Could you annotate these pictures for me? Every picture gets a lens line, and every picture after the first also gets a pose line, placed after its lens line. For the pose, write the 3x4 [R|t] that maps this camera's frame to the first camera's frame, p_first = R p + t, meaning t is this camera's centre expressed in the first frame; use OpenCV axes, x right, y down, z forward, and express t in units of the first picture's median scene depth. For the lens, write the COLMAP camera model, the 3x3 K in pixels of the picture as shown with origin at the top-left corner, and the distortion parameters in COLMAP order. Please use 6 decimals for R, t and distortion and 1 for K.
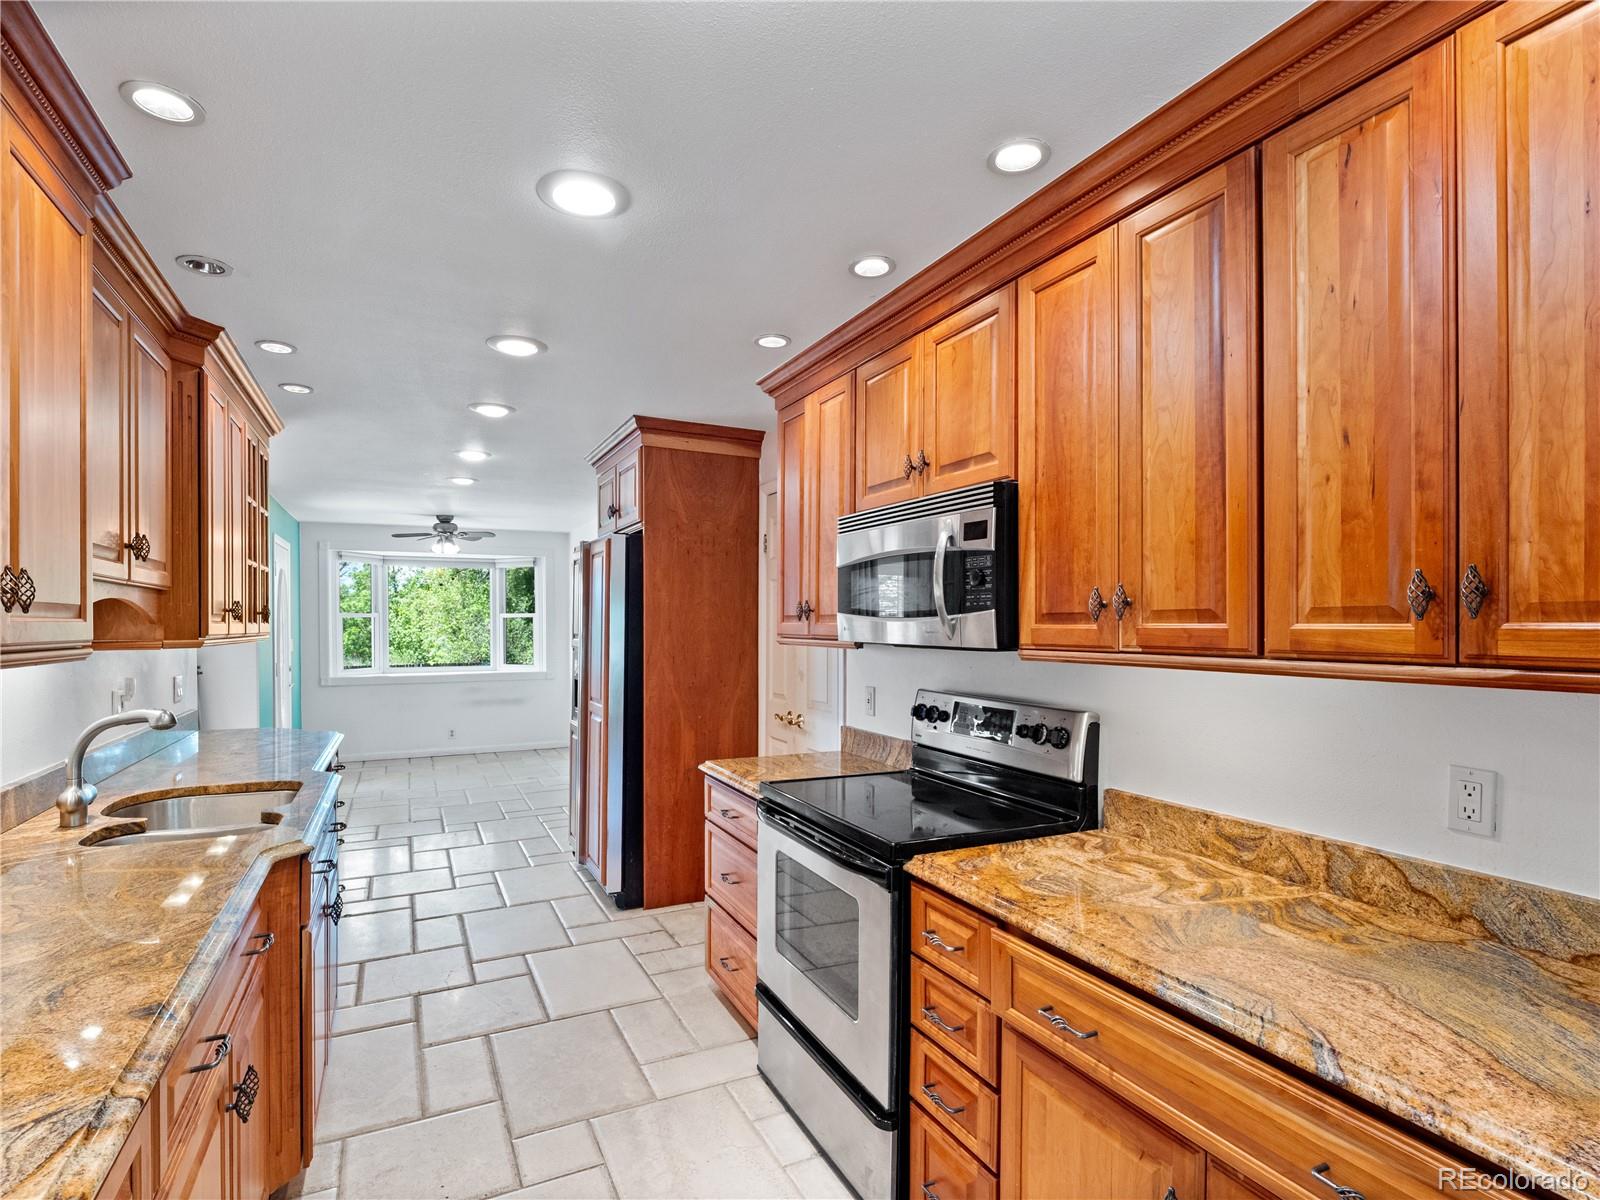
lens RADIAL K [[797.3, 0, 797.1], [0, 797.3, 618.1], [0, 0, 1]] dist [-0.000076, -0.016624]
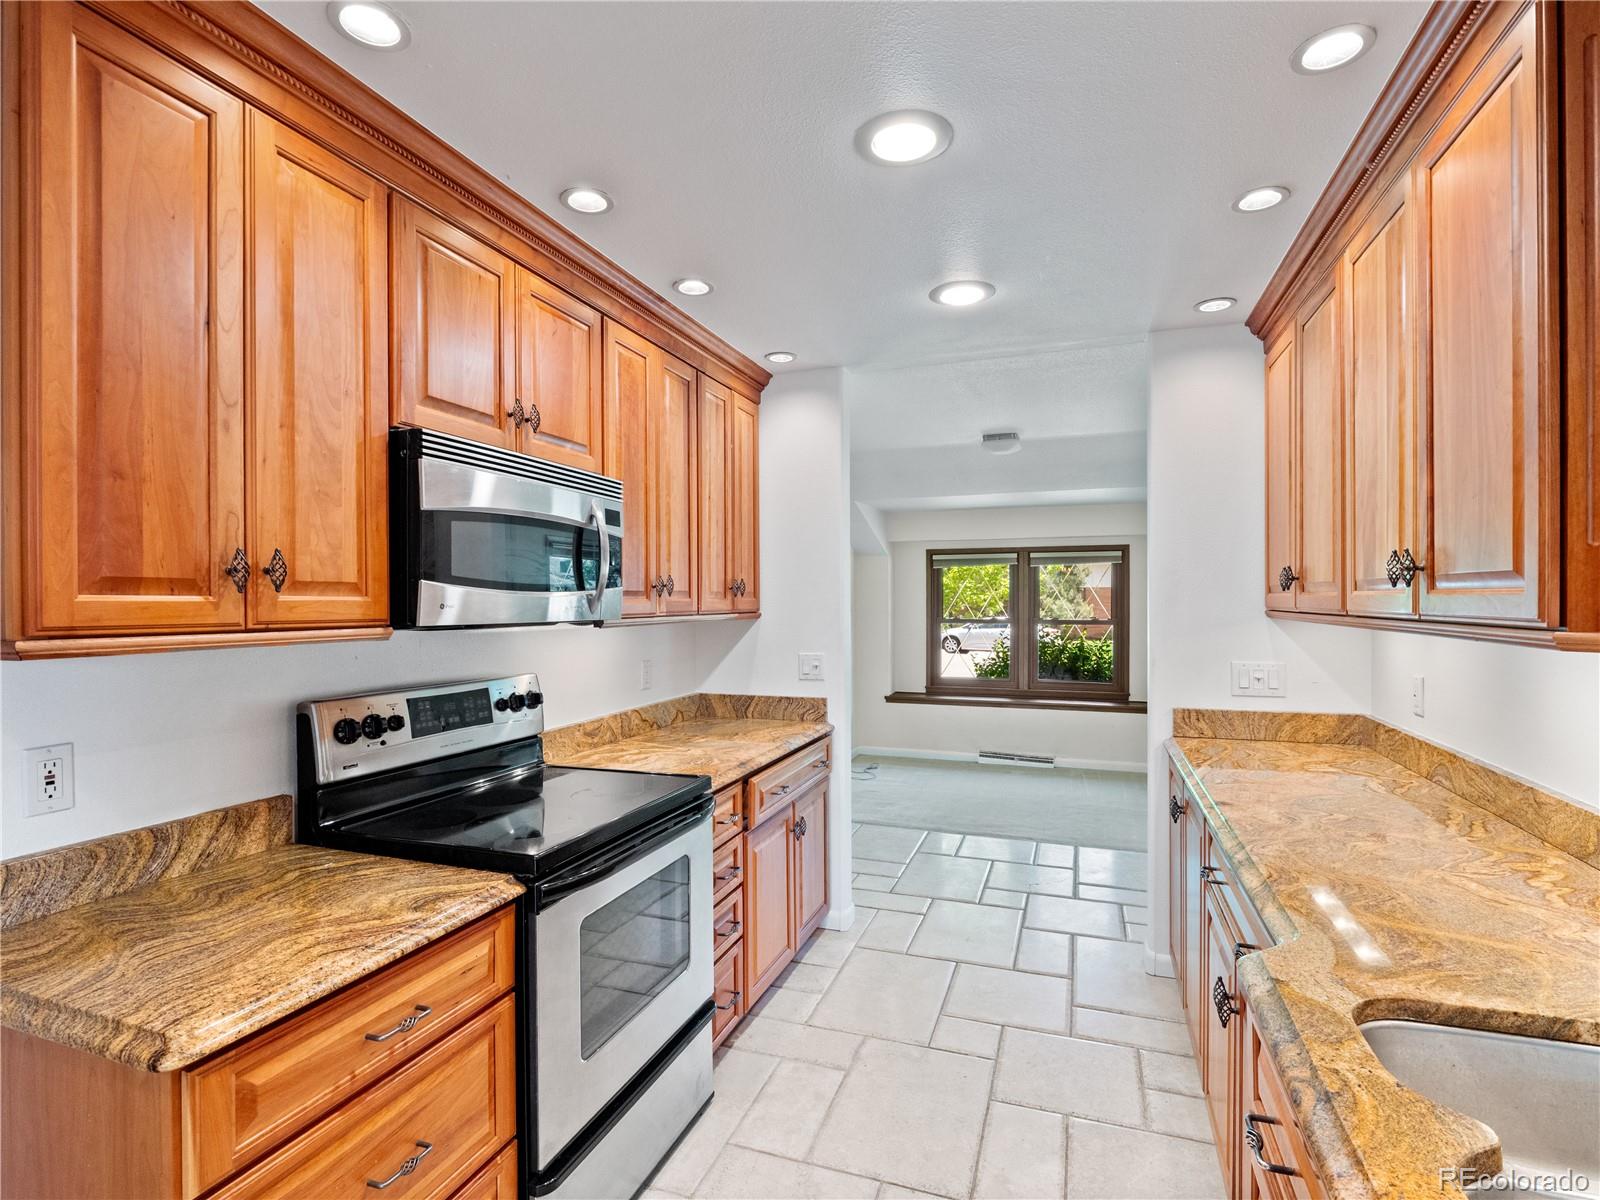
lens RADIAL K [[785.1, 0, 790.8], [0, 785.1, 596.7], [0, 0, 1]] dist [-0.001026, -0.017593]
pose [[-0.695912, 0.007680, 0.718086, -0.840287], [0.000514, 0.999948, -0.010196, 0.017133], [-0.718127, -0.006727, -0.695880, 1.740661]]
